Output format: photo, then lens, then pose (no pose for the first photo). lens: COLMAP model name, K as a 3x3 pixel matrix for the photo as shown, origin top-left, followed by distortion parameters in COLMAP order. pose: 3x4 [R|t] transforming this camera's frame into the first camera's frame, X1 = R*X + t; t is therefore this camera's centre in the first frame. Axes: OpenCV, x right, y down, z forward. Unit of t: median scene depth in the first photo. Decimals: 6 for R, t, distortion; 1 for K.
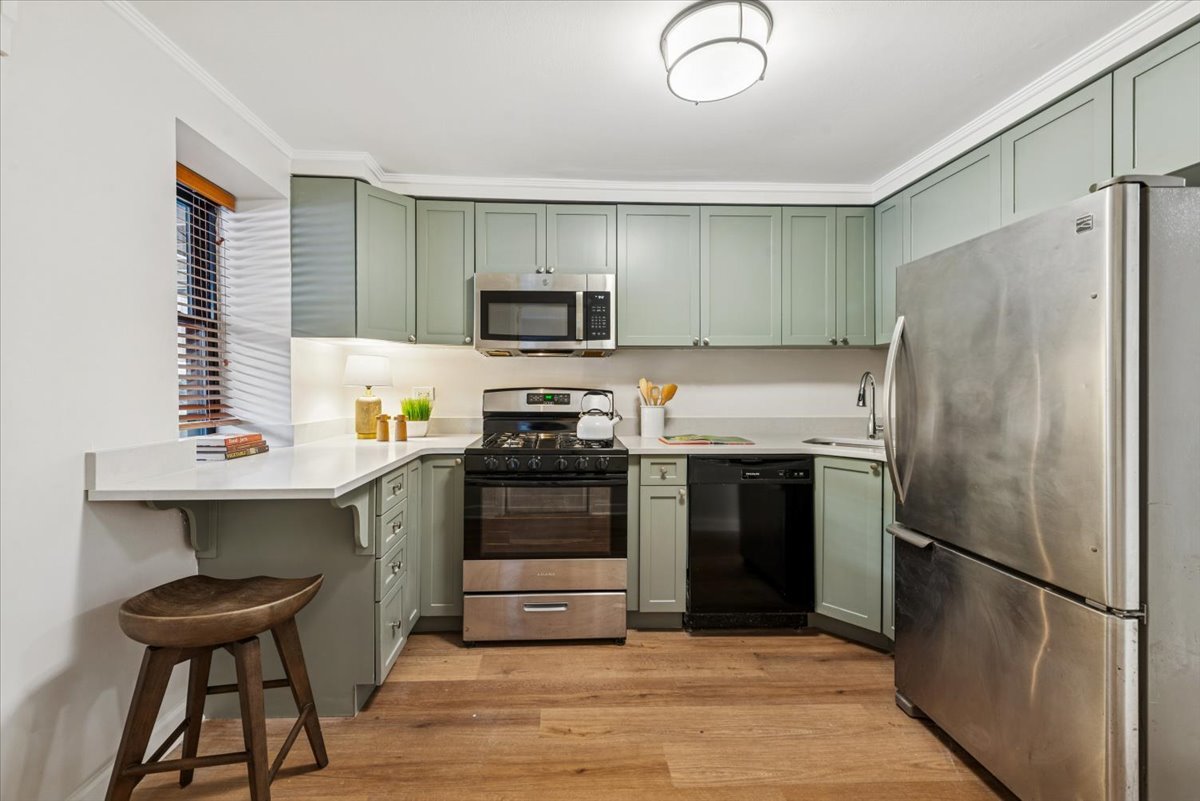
lens RADIAL K [[489.3, 0, 594.3], [0, 489.3, 391.9], [0, 0, 1]] dist [0.012488, -0.003627]
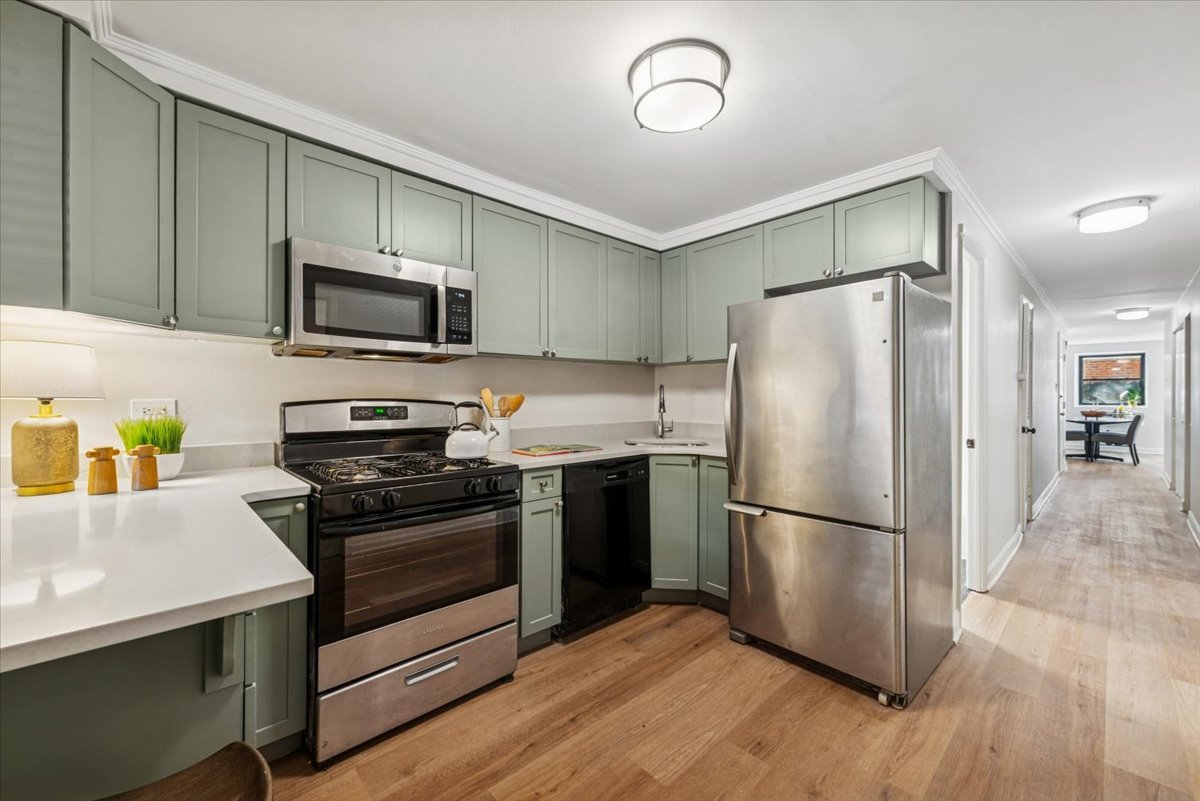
lens RADIAL K [[471.9, 0, 598.7], [0, 471.9, 398.9], [0, 0, 1]] dist [0.012234, -0.001765]
pose [[0.762979, -0.006254, 0.646393, -0.376935], [0.008927, 0.999960, -0.000863, -0.005761], [-0.646362, 0.006429, 0.763004, 0.212261]]
